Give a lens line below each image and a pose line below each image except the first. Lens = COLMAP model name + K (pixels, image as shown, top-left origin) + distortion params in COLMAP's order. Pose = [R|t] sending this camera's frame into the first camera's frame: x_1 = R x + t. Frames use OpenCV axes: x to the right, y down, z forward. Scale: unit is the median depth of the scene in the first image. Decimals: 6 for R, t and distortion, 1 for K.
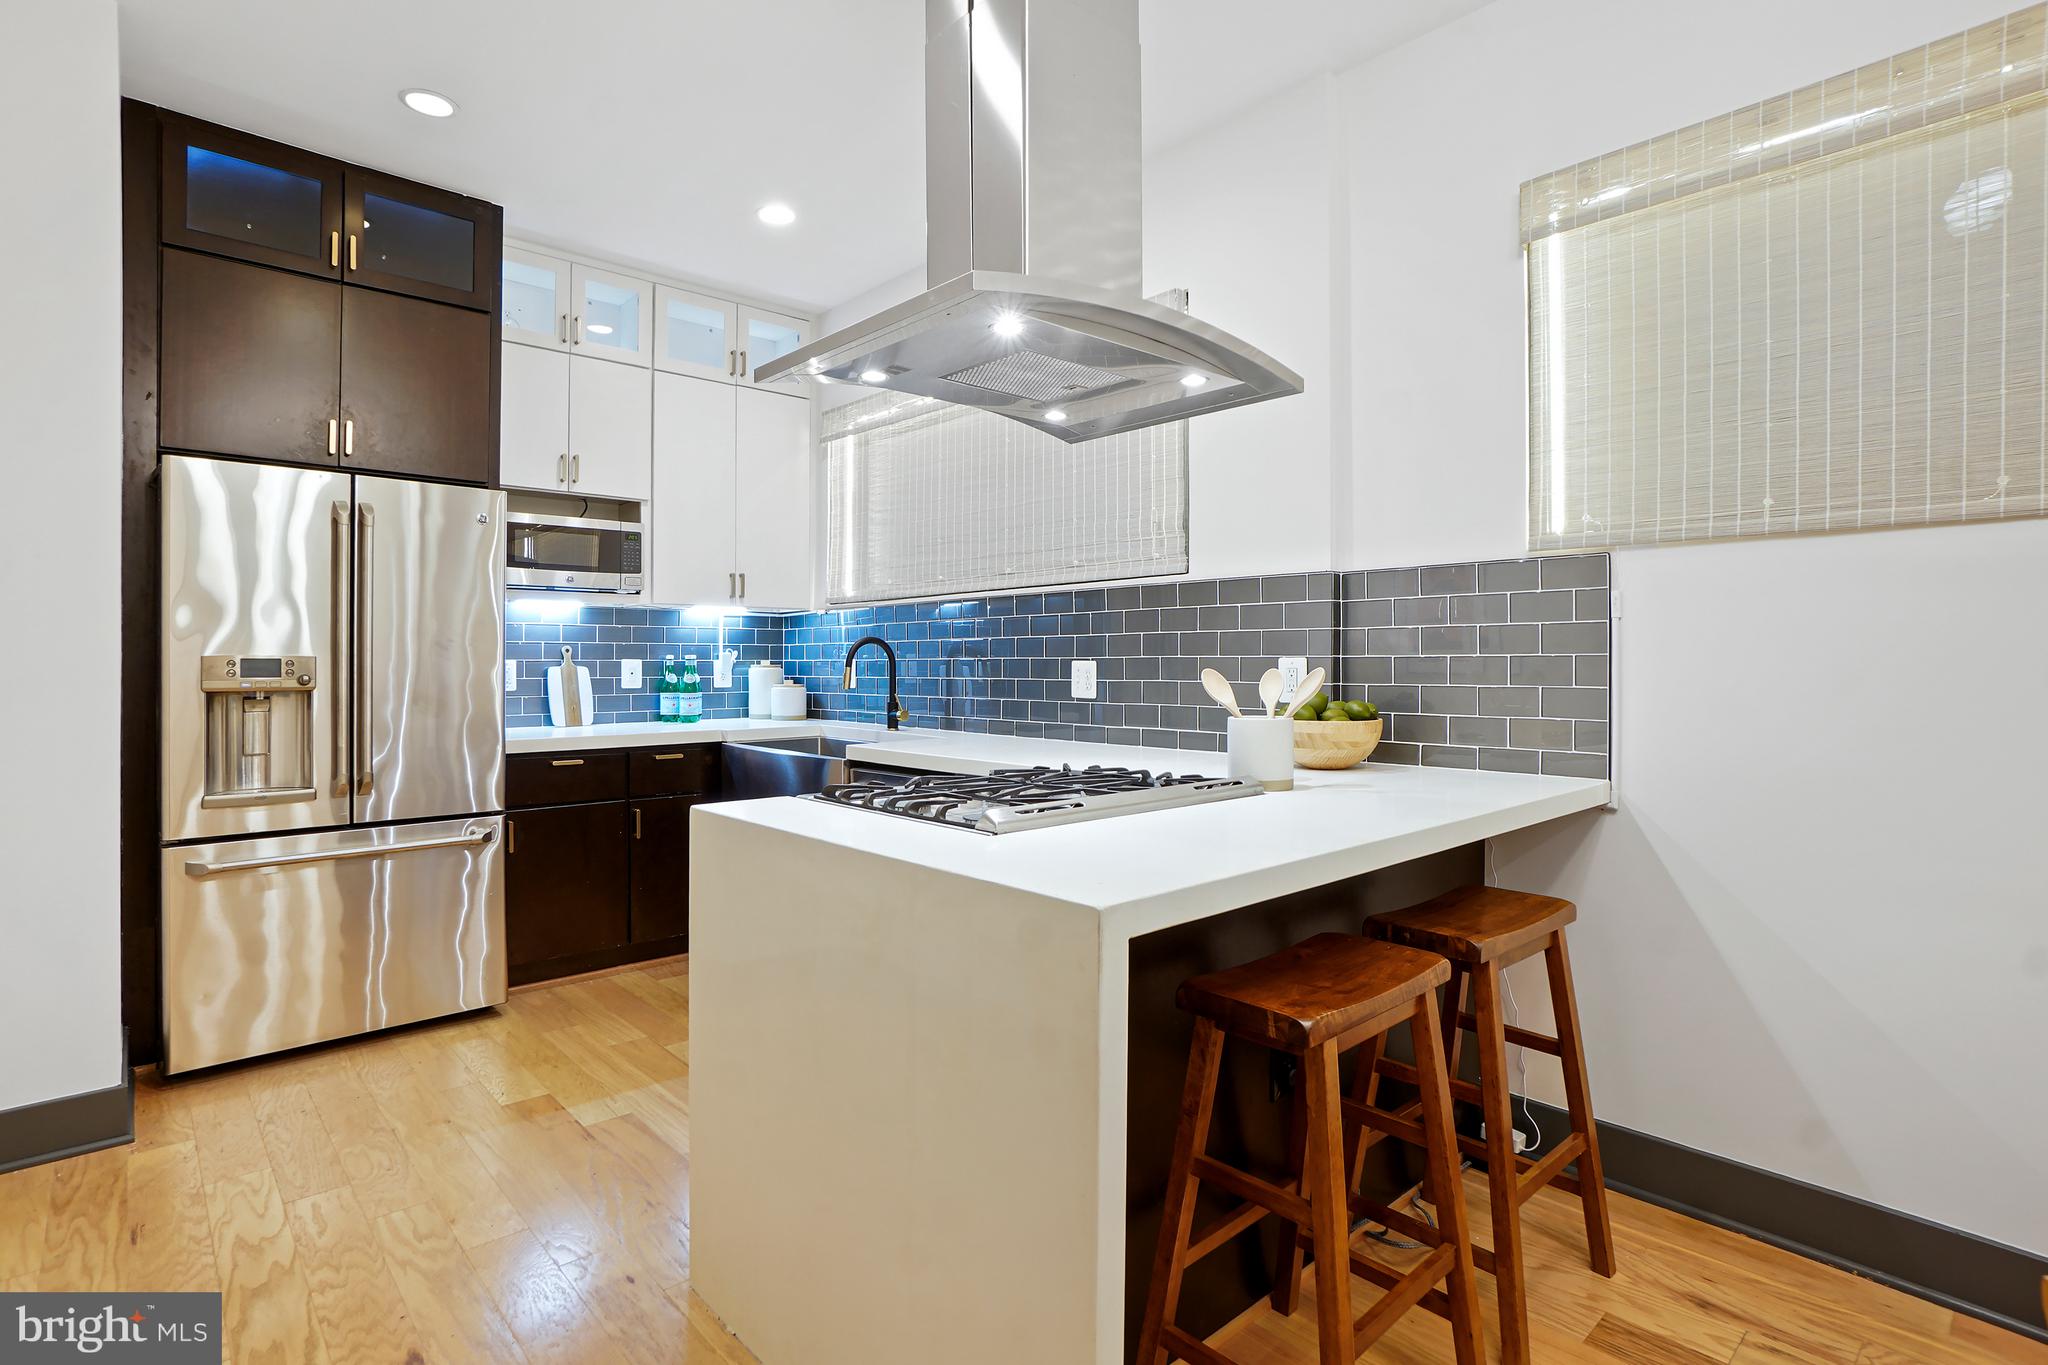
lens RADIAL K [[1016.8, 0, 1023.5], [0, 1016.8, 659.8], [0, 0, 1]] dist [-0.018725, 0.014408]
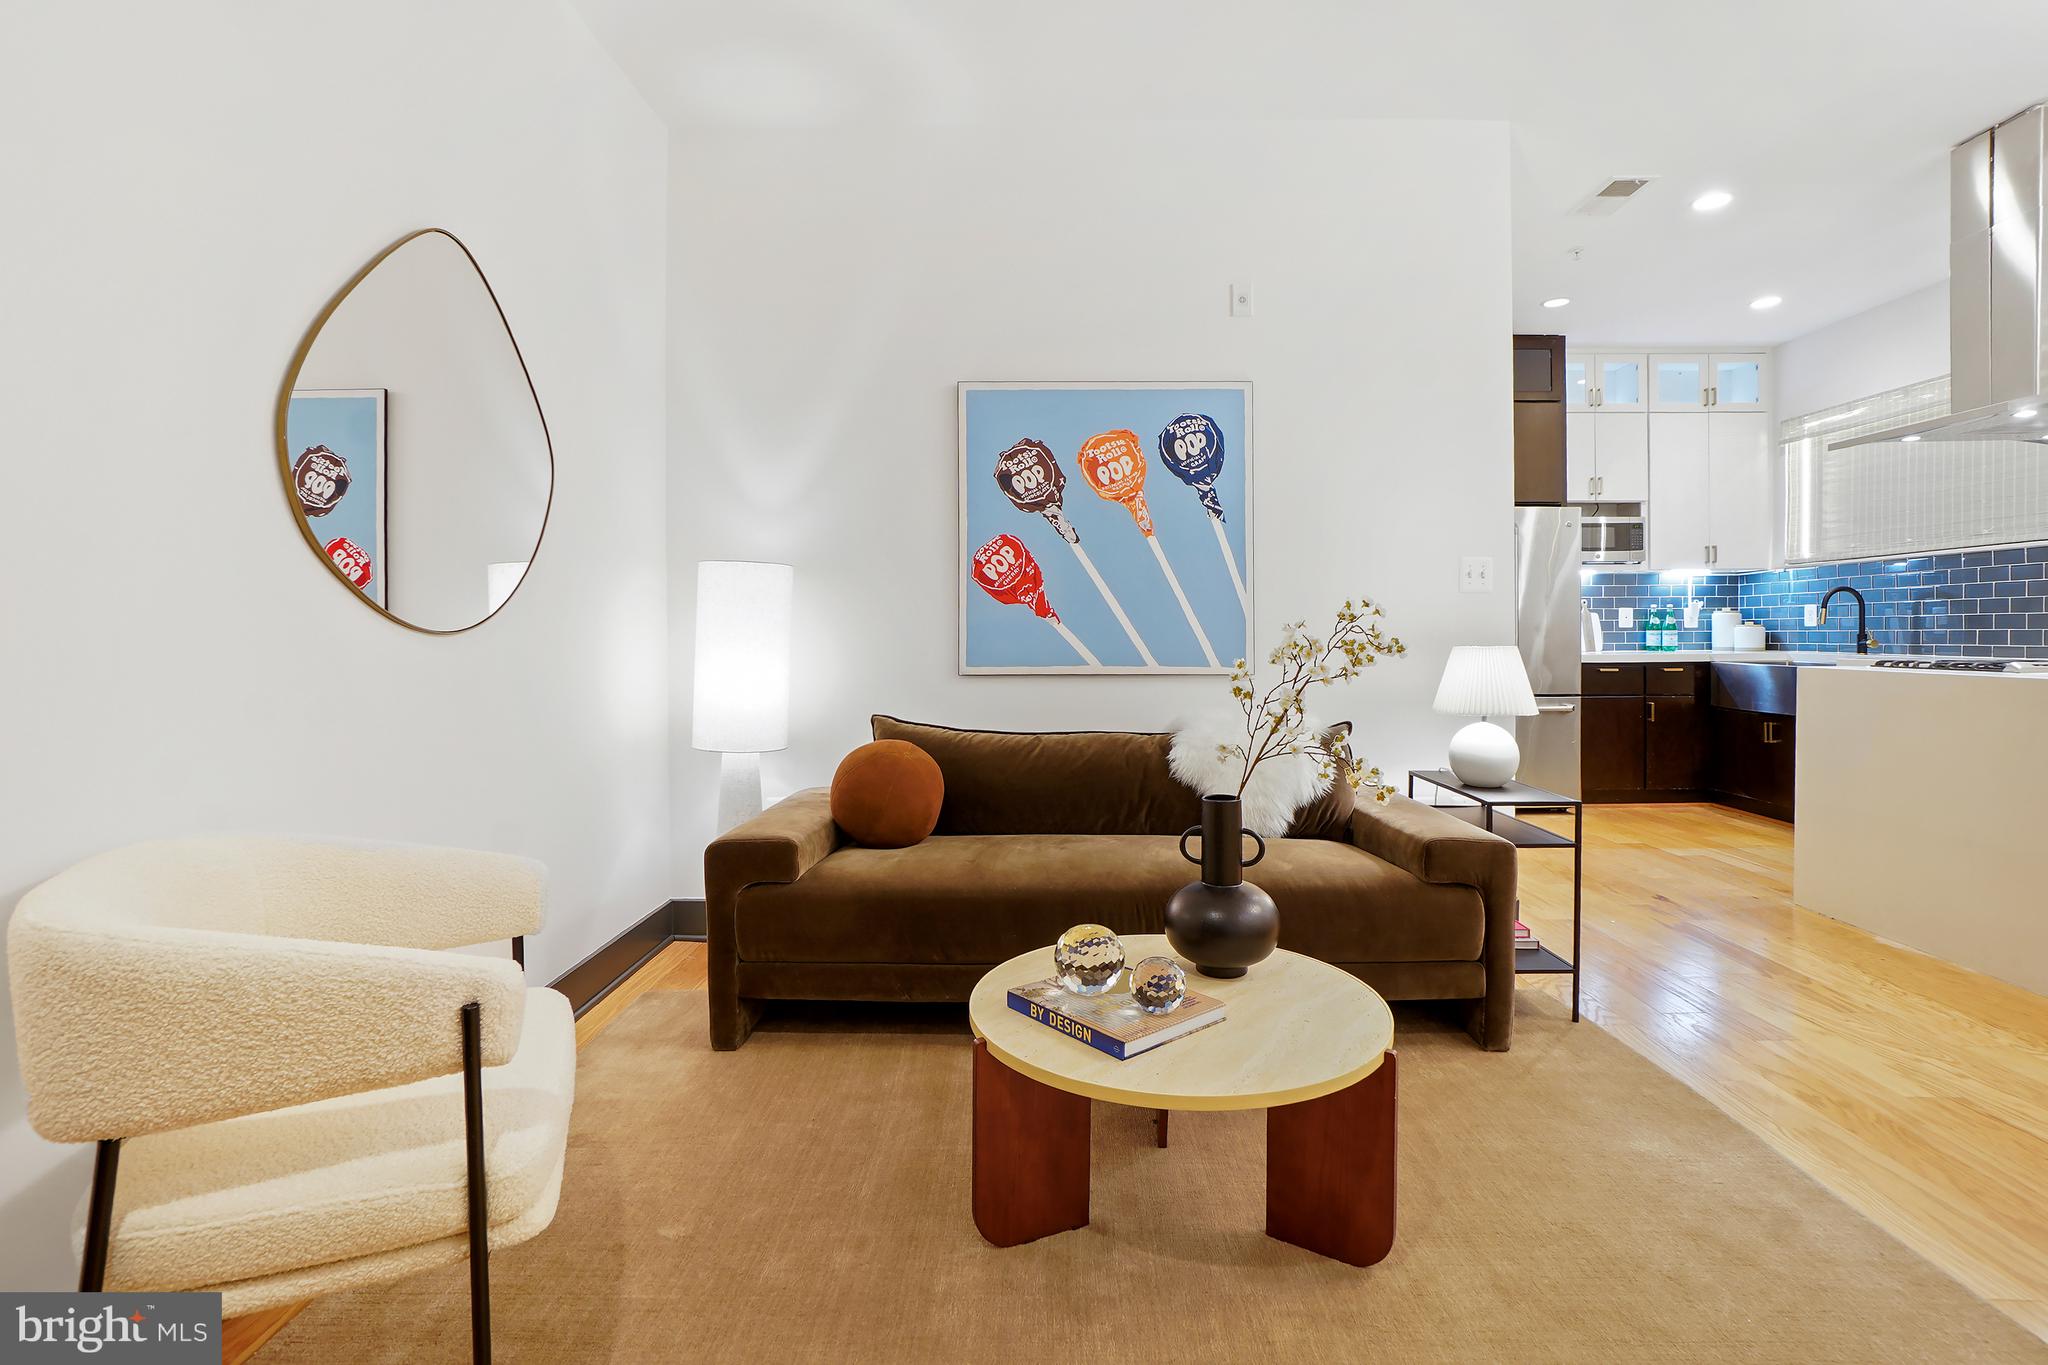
lens RADIAL K [[975.1, 0, 1031.0], [0, 975.1, 635.1], [0, 0, 1]] dist [-0.029277, 0.009837]
pose [[0.730206, -0.000927, -0.683226, -0.060893], [0.006355, 0.999965, 0.005435, 0.027729], [0.683197, -0.008311, 0.730187, -0.666573]]
